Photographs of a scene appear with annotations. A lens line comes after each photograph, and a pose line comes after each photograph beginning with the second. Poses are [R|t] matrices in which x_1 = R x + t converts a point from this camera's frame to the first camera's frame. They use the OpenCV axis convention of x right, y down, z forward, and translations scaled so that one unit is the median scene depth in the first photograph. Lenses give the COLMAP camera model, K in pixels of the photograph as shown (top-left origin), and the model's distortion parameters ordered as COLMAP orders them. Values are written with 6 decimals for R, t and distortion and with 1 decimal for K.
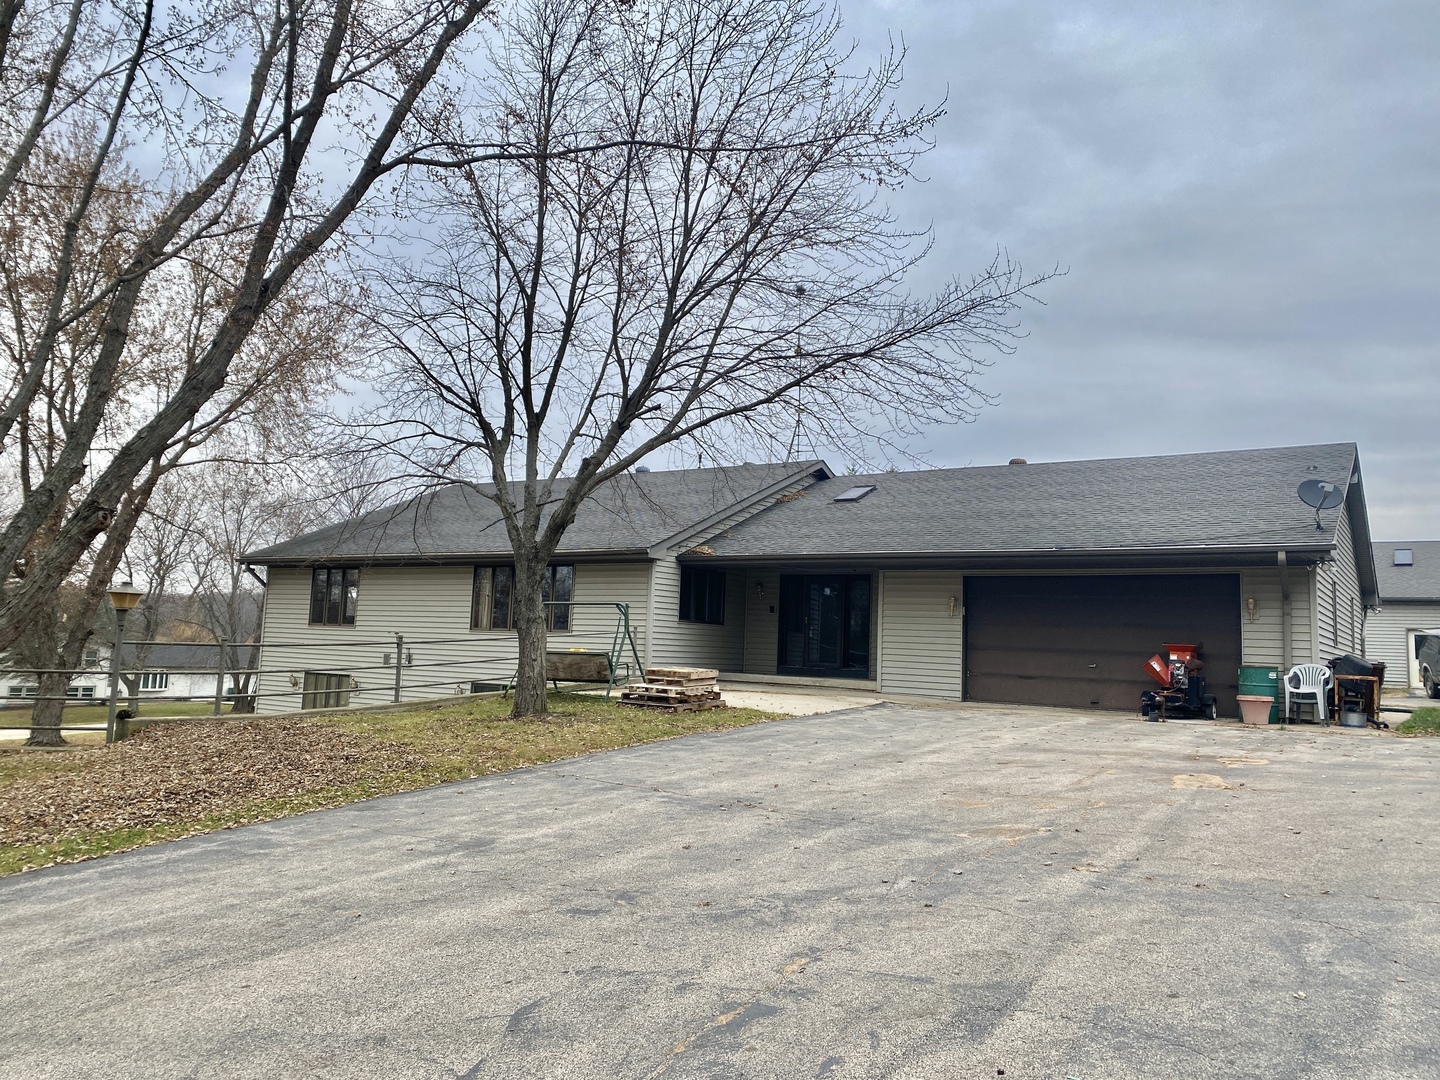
lens RADIAL K [[1091.5, 0, 720.0], [0, 1091.5, 540.0], [0, 0, 1]] dist [0.086580, -0.168226]
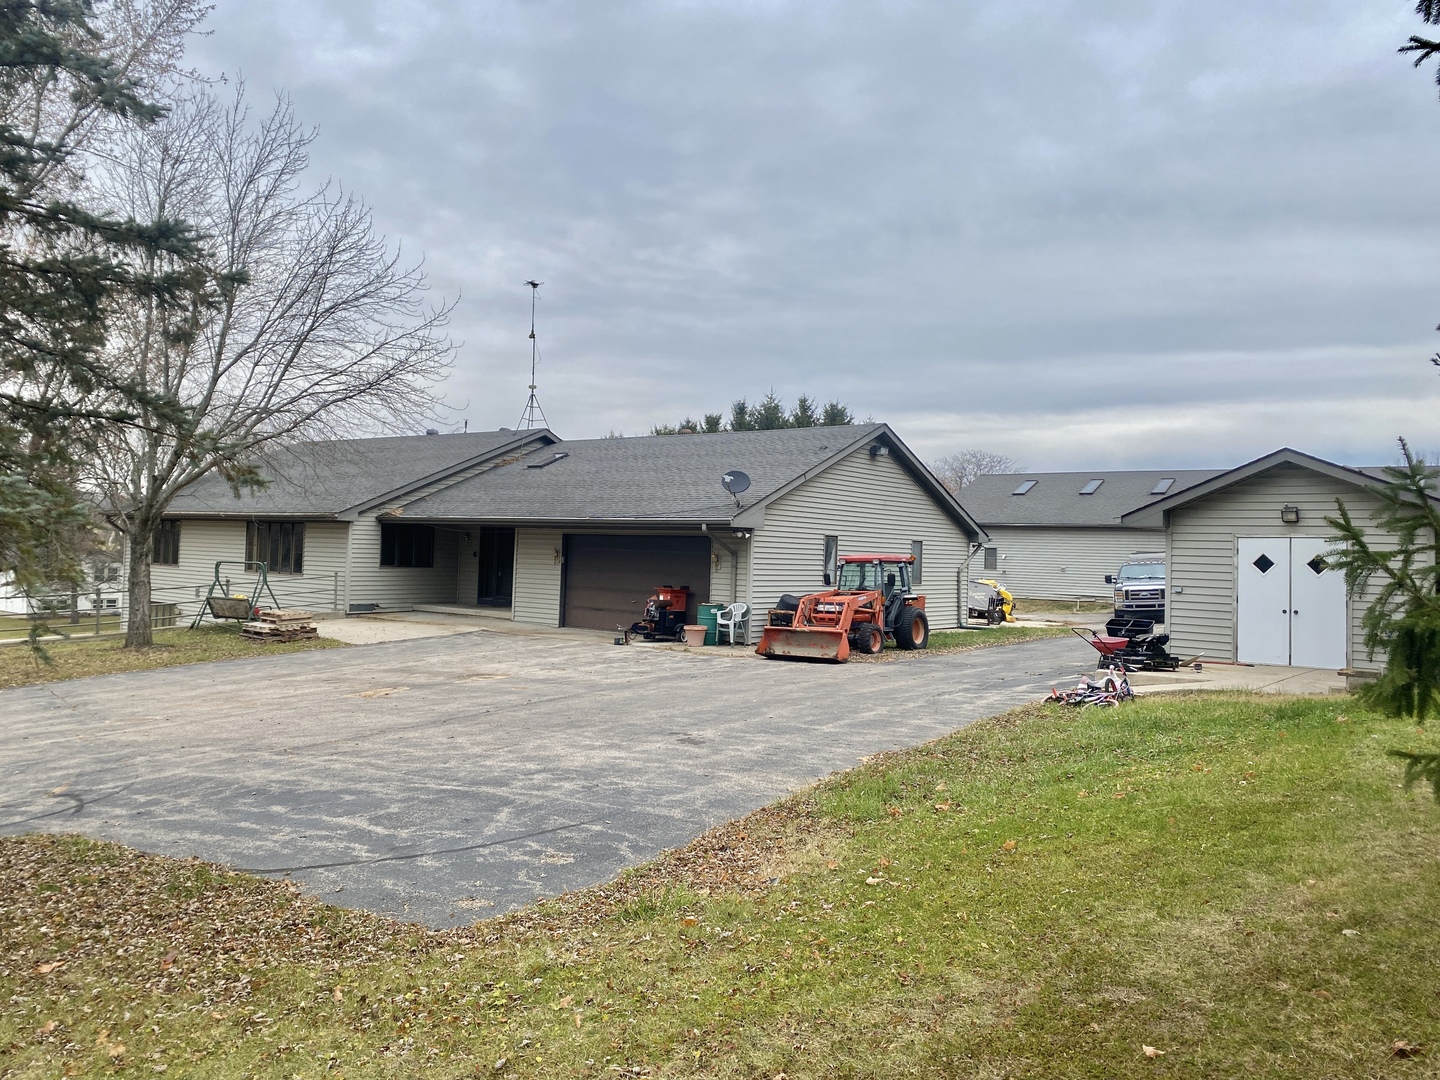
lens RADIAL K [[1091.5, 0, 720.0], [0, 1091.5, 540.0], [0, 0, 1]] dist [0.086580, -0.168226]
pose [[0.998072, -0.009760, -0.061287, 0.496851], [0.015227, 0.995881, 0.089383, -0.075630], [0.060163, -0.090144, 0.994110, -0.309051]]
